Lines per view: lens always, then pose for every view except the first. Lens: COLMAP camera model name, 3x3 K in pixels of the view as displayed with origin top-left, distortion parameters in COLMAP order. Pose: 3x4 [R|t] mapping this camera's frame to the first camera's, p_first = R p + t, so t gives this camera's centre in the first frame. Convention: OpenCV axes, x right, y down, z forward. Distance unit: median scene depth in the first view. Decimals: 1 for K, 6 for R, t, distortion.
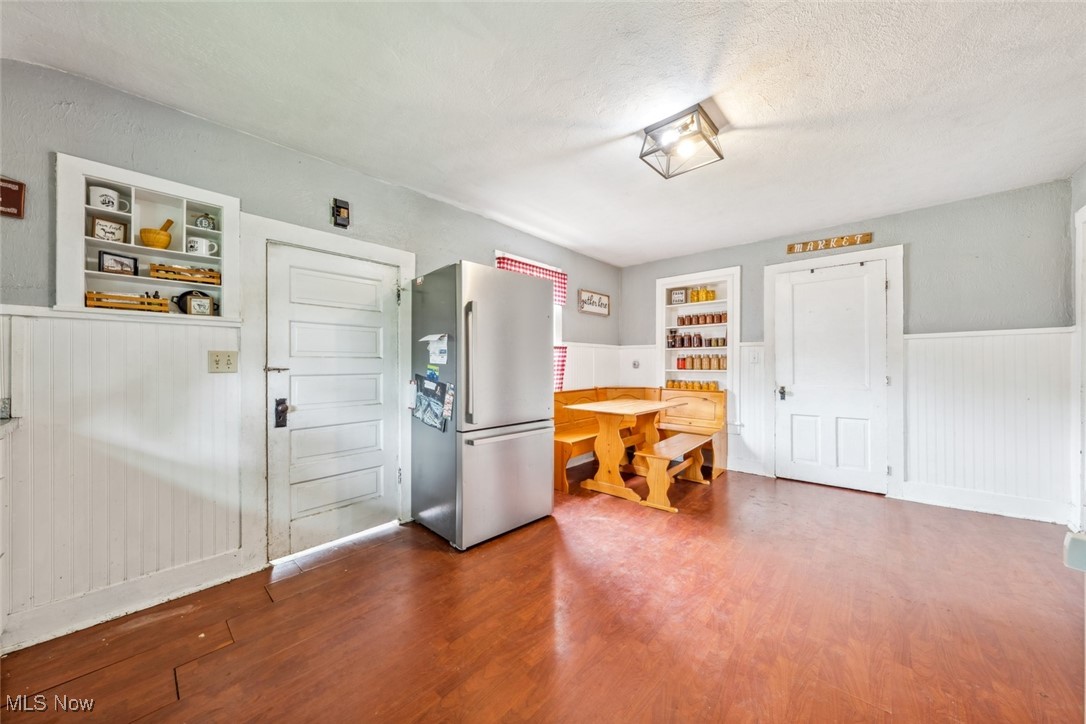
lens RADIAL K [[376.0, 0, 547.6], [0, 376.0, 361.4], [0, 0, 1]] dist [-0.000248, -0.000070]
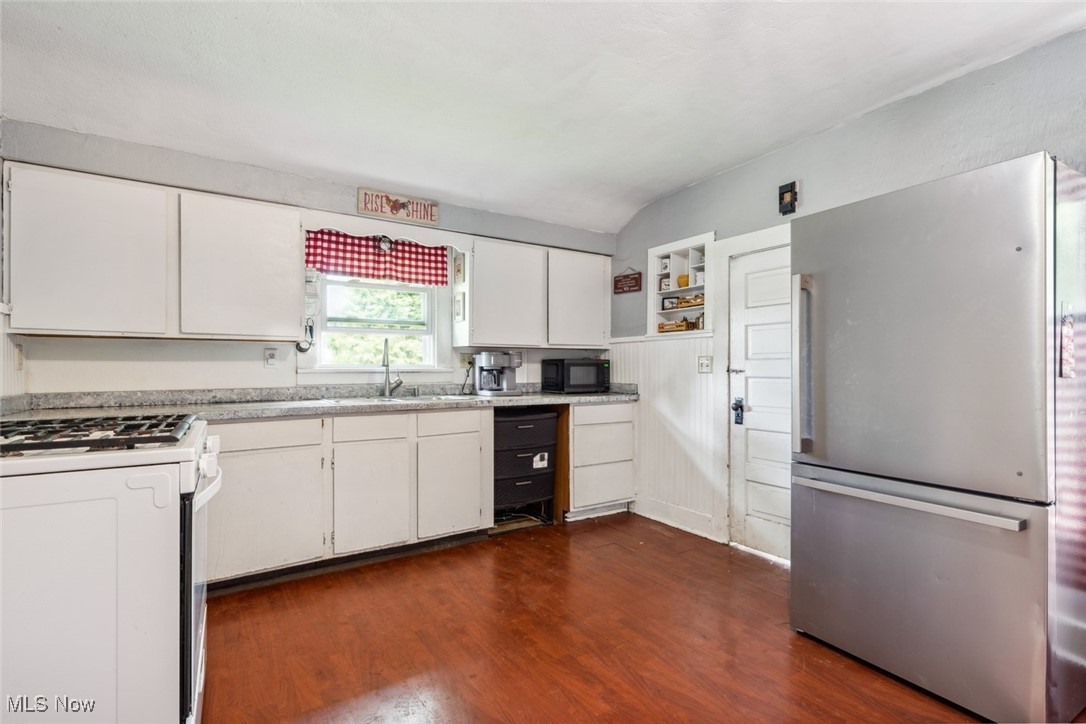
lens RADIAL K [[514.7, 0, 521.7], [0, 514.7, 352.6], [0, 0, 1]] dist [-0.000140, -0.001336]
pose [[-0.298690, -0.027519, -0.953953, 1.081470], [0.007006, 0.999494, -0.031026, 0.012071], [0.954325, -0.015950, -0.298346, 1.008791]]
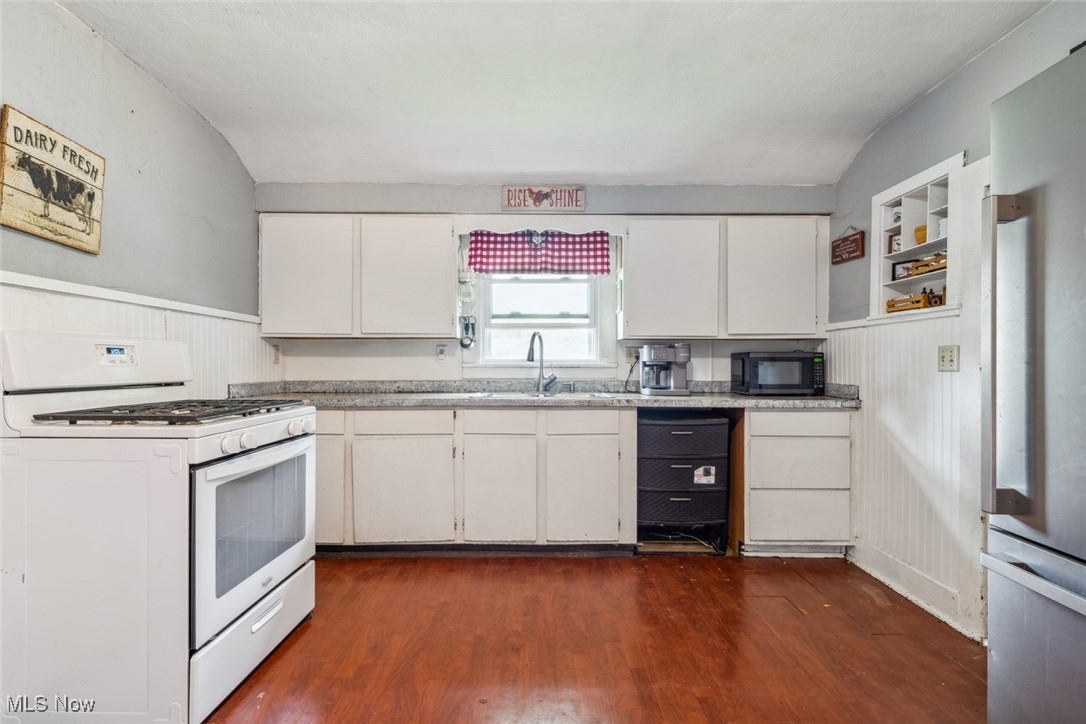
lens RADIAL K [[514.7, 0, 521.7], [0, 514.7, 352.6], [0, 0, 1]] dist [-0.000140, -0.001336]
pose [[-0.769001, -0.014951, -0.639073, 0.650612], [0.002262, 0.999657, -0.026109, 0.017948], [0.639244, -0.021523, -0.768703, 1.383966]]
